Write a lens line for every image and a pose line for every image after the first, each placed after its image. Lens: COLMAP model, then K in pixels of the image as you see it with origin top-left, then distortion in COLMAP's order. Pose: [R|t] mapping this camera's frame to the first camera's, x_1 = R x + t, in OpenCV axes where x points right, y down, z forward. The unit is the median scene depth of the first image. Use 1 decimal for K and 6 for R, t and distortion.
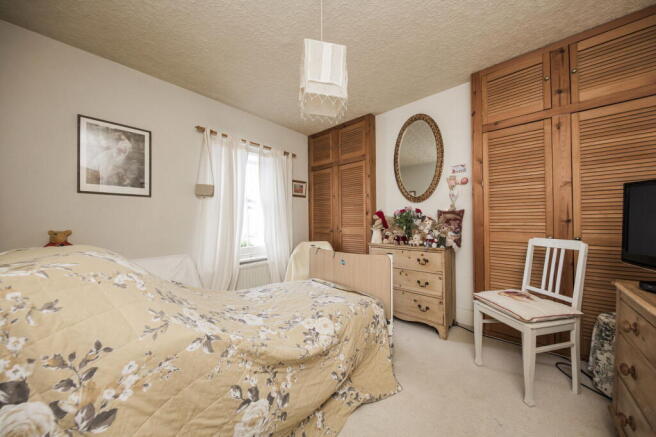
lens RADIAL K [[217.2, 0, 333.0], [0, 217.2, 218.6], [0, 0, 1]] dist [0.001559, -0.000008]
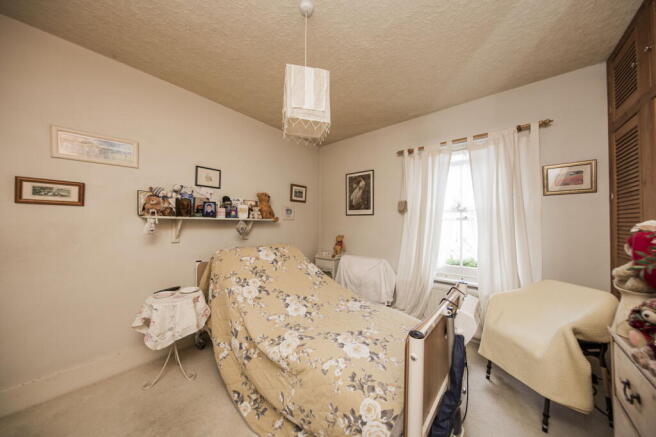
lens RADIAL K [[217.2, 0, 332.8], [0, 217.2, 219.0], [0, 0, 1]] dist [0.001559, -0.000008]
pose [[0.025081, -0.009751, -0.999638, 0.592707], [0.003939, 0.999946, -0.009656, -0.060322], [0.999678, -0.003695, 0.025118, 0.691105]]
